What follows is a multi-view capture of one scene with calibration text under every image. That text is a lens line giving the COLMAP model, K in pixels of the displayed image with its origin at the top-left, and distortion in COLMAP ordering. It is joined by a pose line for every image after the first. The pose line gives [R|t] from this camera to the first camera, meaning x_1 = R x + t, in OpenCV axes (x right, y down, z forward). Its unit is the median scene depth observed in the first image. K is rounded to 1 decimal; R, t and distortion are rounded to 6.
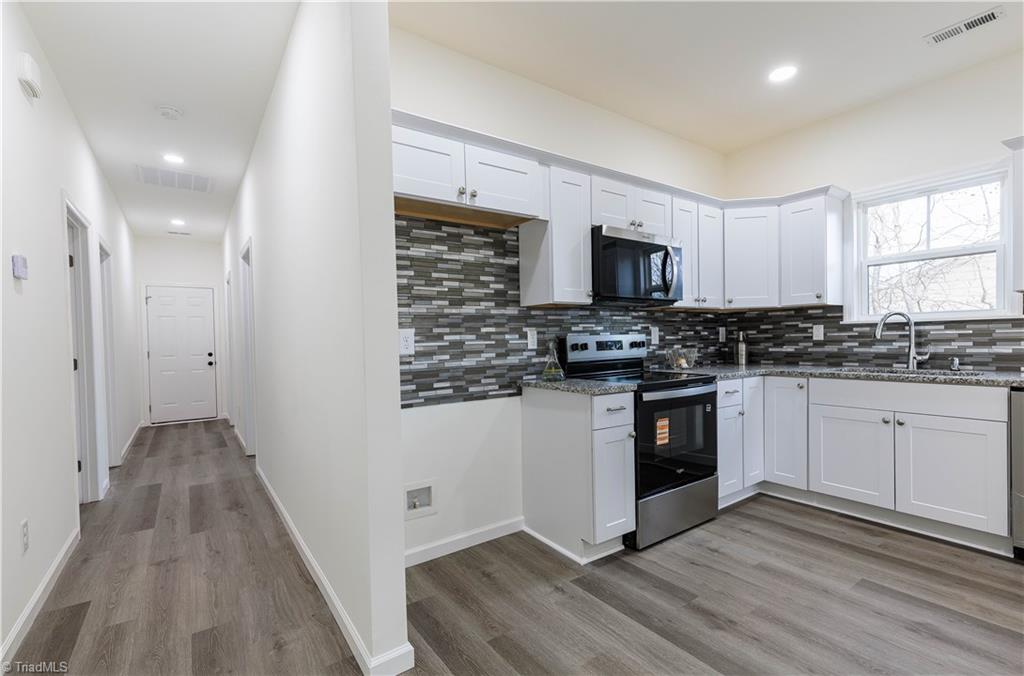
lens RADIAL K [[465.9, 0, 531.6], [0, 465.9, 347.4], [0, 0, 1]] dist [0.005761, 0.000180]
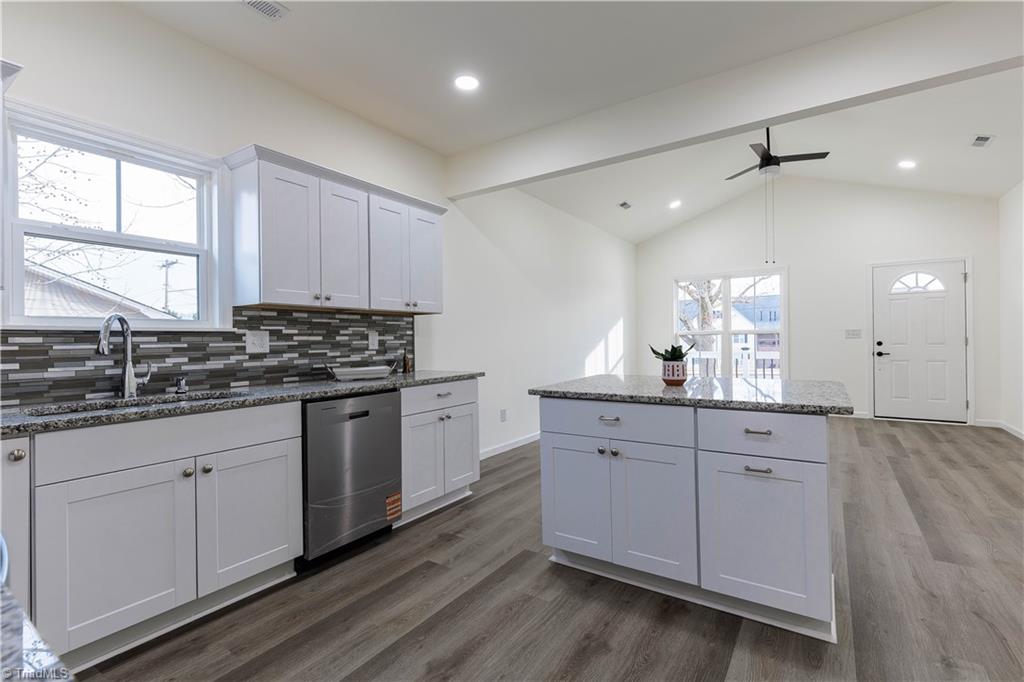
lens RADIAL K [[465.9, 0, 514.2], [0, 465.9, 337.1], [0, 0, 1]] dist [0.005761, 0.000180]
pose [[-0.334280, 0.031111, 0.941960, -0.051795], [0.038306, 0.999078, -0.019403, -0.010281], [-0.941695, 0.029597, -0.335164, 0.772037]]
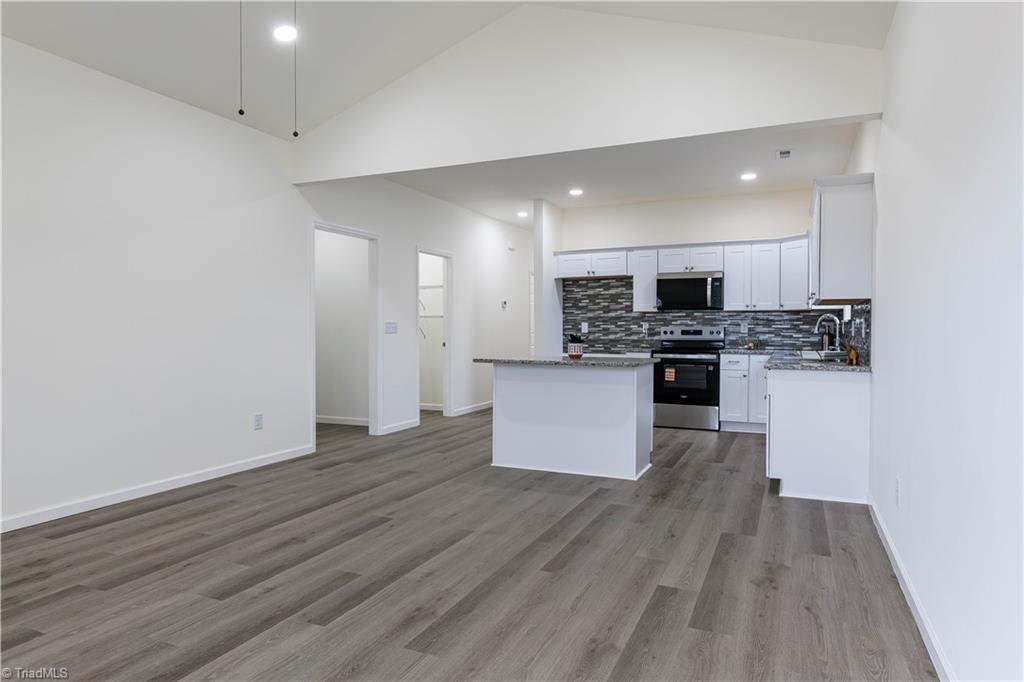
lens RADIAL K [[614.4, 0, 514.3], [0, 614.4, 334.9], [0, 0, 1]] dist [0.005033, -0.002516]
pose [[0.486903, 0.033382, -0.872818, 2.227373], [-0.028909, 0.999338, 0.022094, -0.031985], [0.872977, 0.014474, 0.487546, -0.888312]]
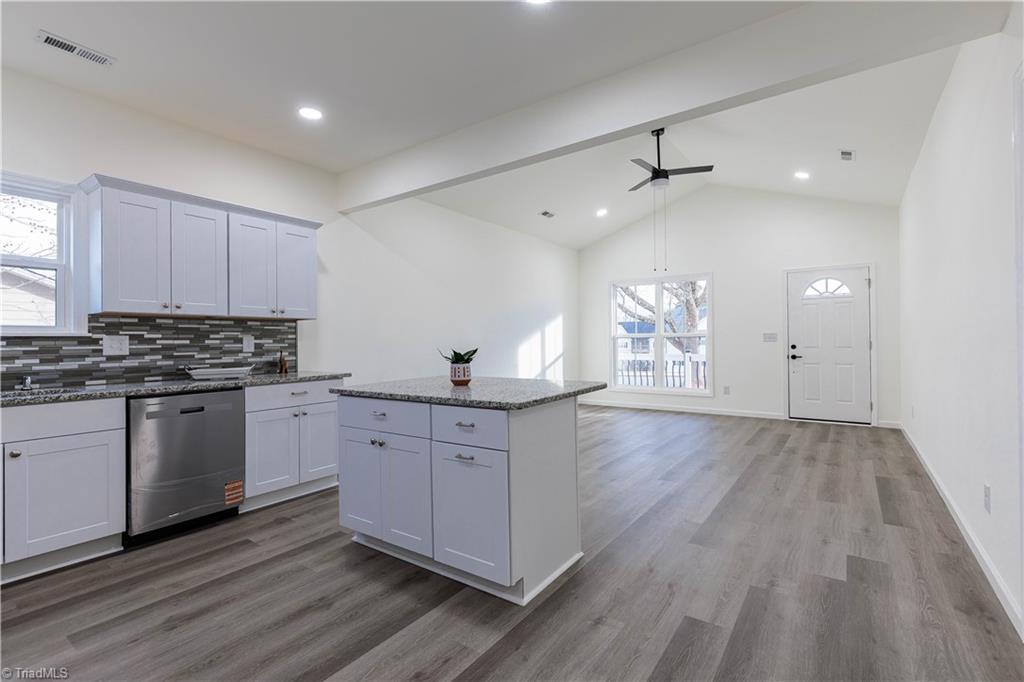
lens RADIAL K [[465.9, 0, 515.4], [0, 465.9, 335.9], [0, 0, 1]] dist [0.005761, 0.000180]
pose [[-0.310463, 0.035196, 0.949934, -0.303193], [0.035613, 0.999043, -0.025377, -0.000058], [-0.949918, 0.025951, -0.311419, 0.387964]]
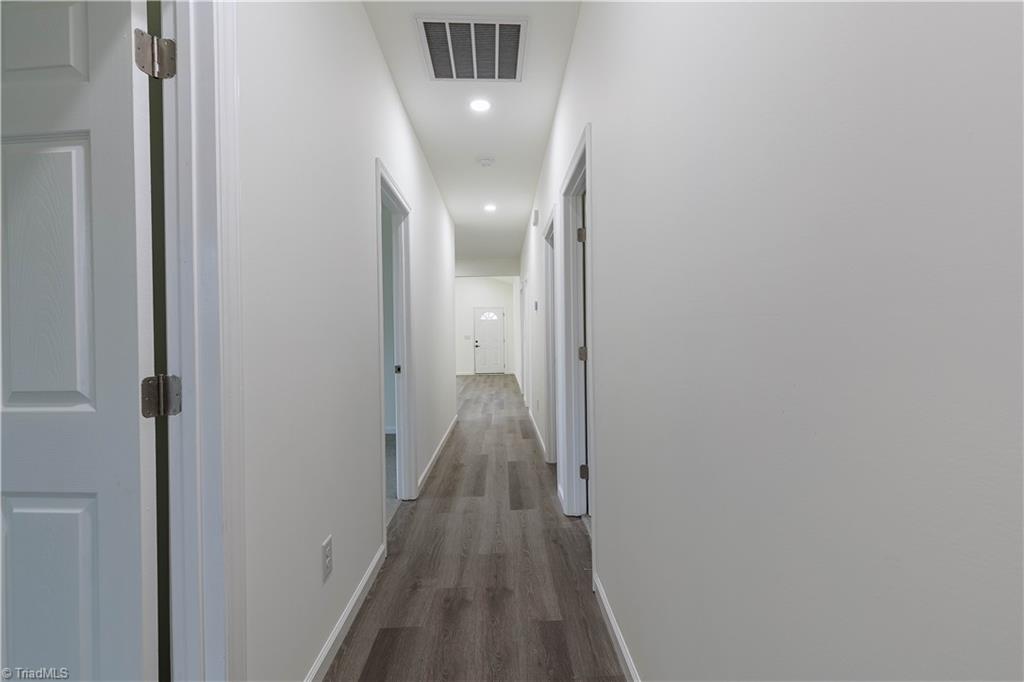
lens RADIAL K [[465.9, 0, 511.5], [0, 465.9, 340.1], [0, 0, 1]] dist [0.005761, 0.000180]
pose [[-0.817928, 0.032386, 0.574408, -1.826145], [0.044851, 0.998965, 0.007544, 0.004750], [-0.573569, 0.031933, -0.818535, 2.382730]]
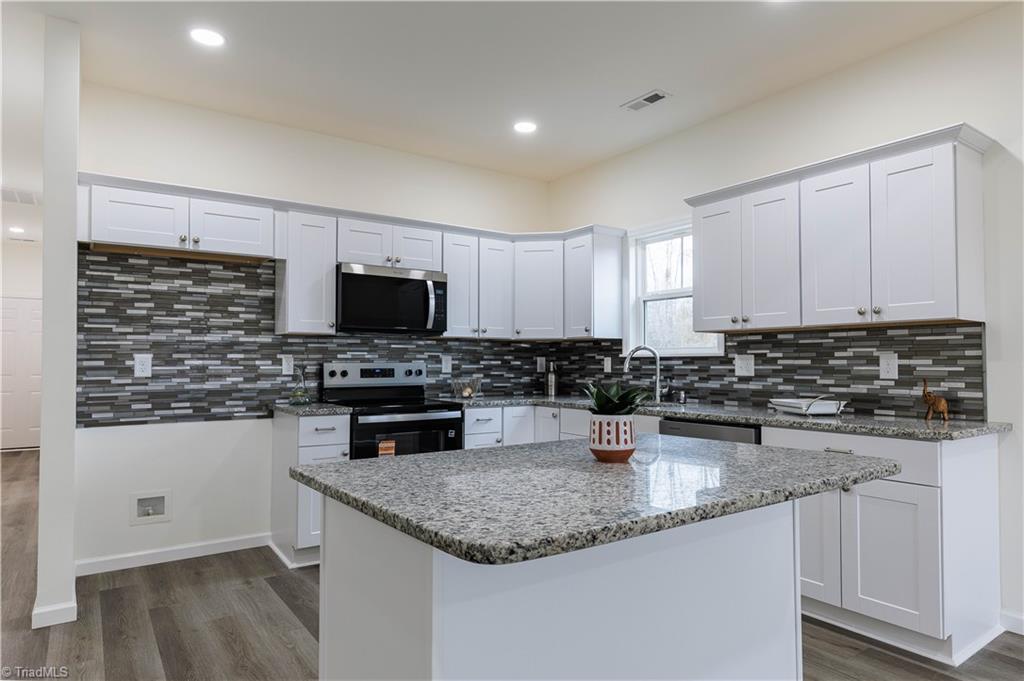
lens RADIAL K [[614.4, 0, 532.4], [0, 614.4, 348.3], [0, 0, 1]] dist [0.005033, -0.002516]
pose [[0.999735, 0.021512, -0.008163, 0.608450], [-0.021844, 0.998834, -0.043056, -0.008921], [0.007227, 0.043223, 0.999039, -0.431973]]
